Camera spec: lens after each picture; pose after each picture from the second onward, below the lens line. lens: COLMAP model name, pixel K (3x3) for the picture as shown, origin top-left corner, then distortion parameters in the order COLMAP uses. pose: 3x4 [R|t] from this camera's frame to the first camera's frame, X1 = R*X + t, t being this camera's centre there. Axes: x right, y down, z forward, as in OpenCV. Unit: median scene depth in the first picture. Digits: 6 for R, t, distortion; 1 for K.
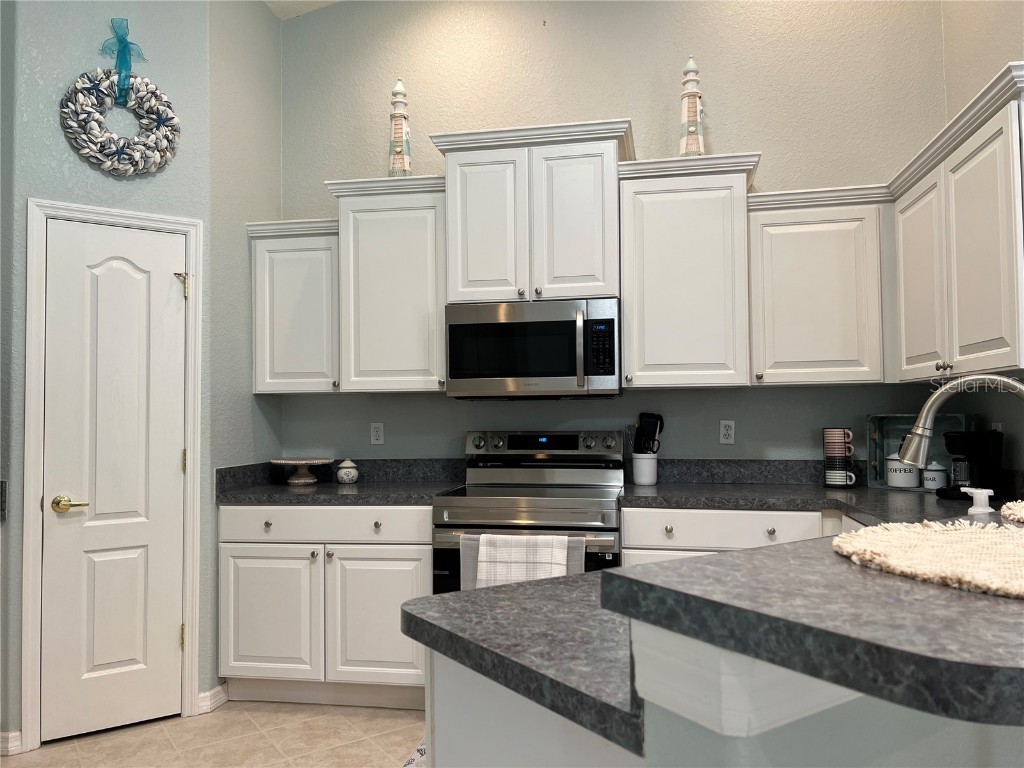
lens RADIAL K [[765.7, 0, 508.8], [0, 765.7, 388.9], [0, 0, 1]] dist [0.061338, -0.068249]
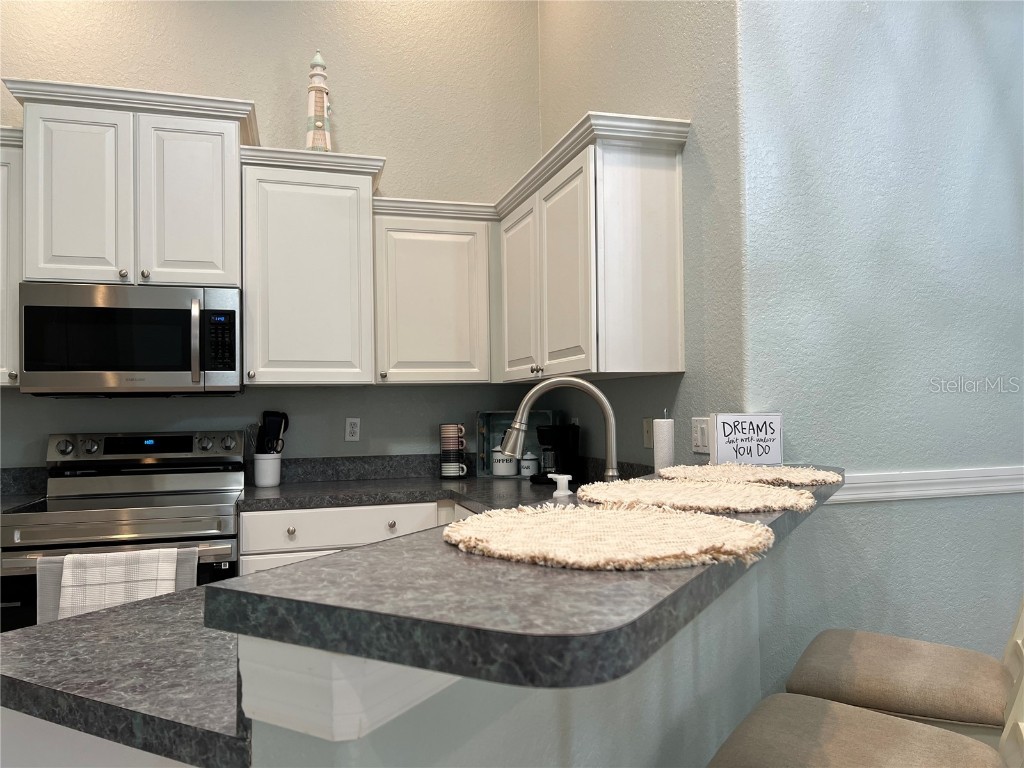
lens RADIAL K [[765.7, 0, 510.8], [0, 765.7, 384.4], [0, 0, 1]] dist [0.061338, -0.068249]
pose [[0.888475, 0.011234, 0.458788, 0.005192], [-0.009783, 0.999937, -0.005539, 0.000355], [-0.458821, 0.000433, 0.888529, 0.007597]]
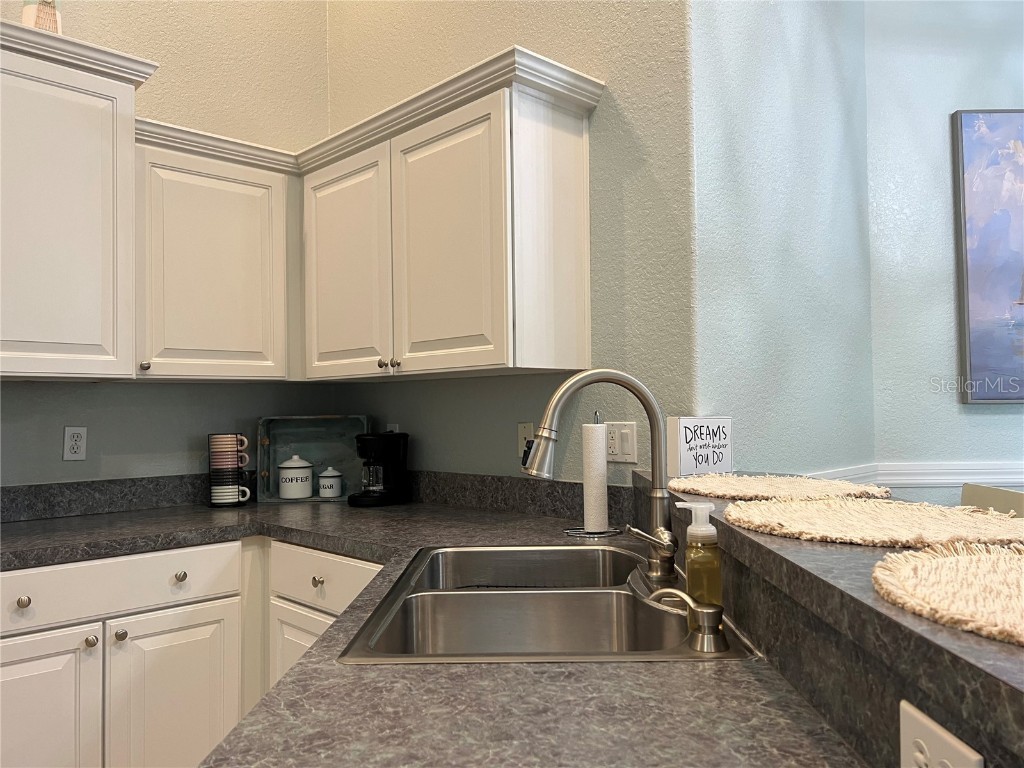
lens RADIAL K [[765.7, 0, 506.8], [0, 765.7, 384.8], [0, 0, 1]] dist [0.061338, -0.068249]
pose [[0.579562, 0.028395, 0.814433, -0.075597], [-0.018577, 0.999593, -0.021631, 0.010964], [-0.814716, -0.002594, 0.579854, 0.287196]]
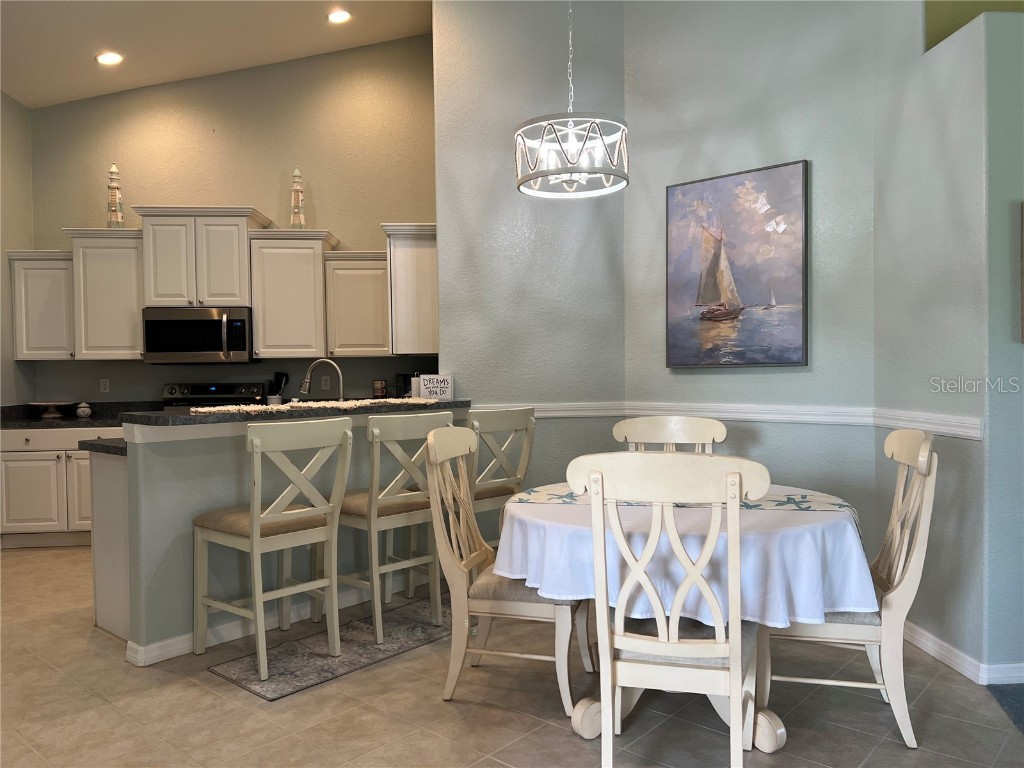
lens RADIAL K [[765.7, 0, 505.0], [0, 765.7, 384.7], [0, 0, 1]] dist [0.061338, -0.068249]
pose [[0.969159, -0.005590, 0.246373, 0.273547], [-0.006449, 0.998825, 0.048031, -0.029479], [-0.246352, -0.048139, 0.967984, -0.865599]]
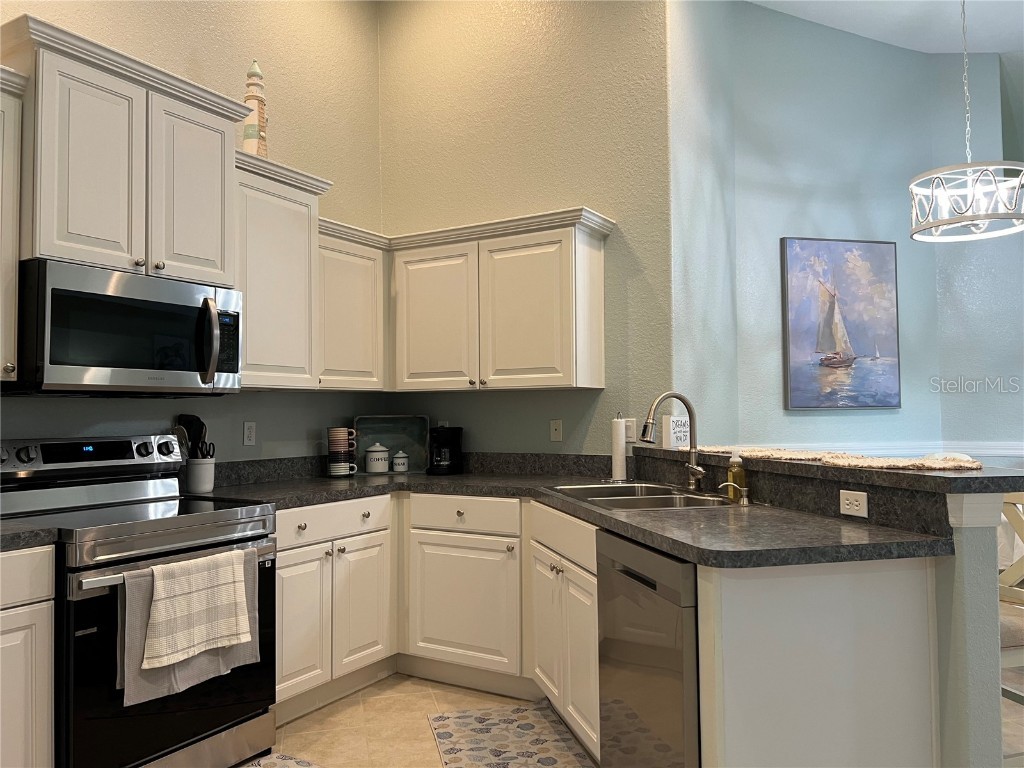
lens RADIAL K [[765.7, 0, 506.3], [0, 765.7, 384.2], [0, 0, 1]] dist [0.061338, -0.068249]
pose [[0.352075, 0.041741, 0.935040, -0.608707], [-0.025347, 0.999064, -0.035055, 0.019579], [-0.935628, -0.011358, 0.352804, 0.352113]]
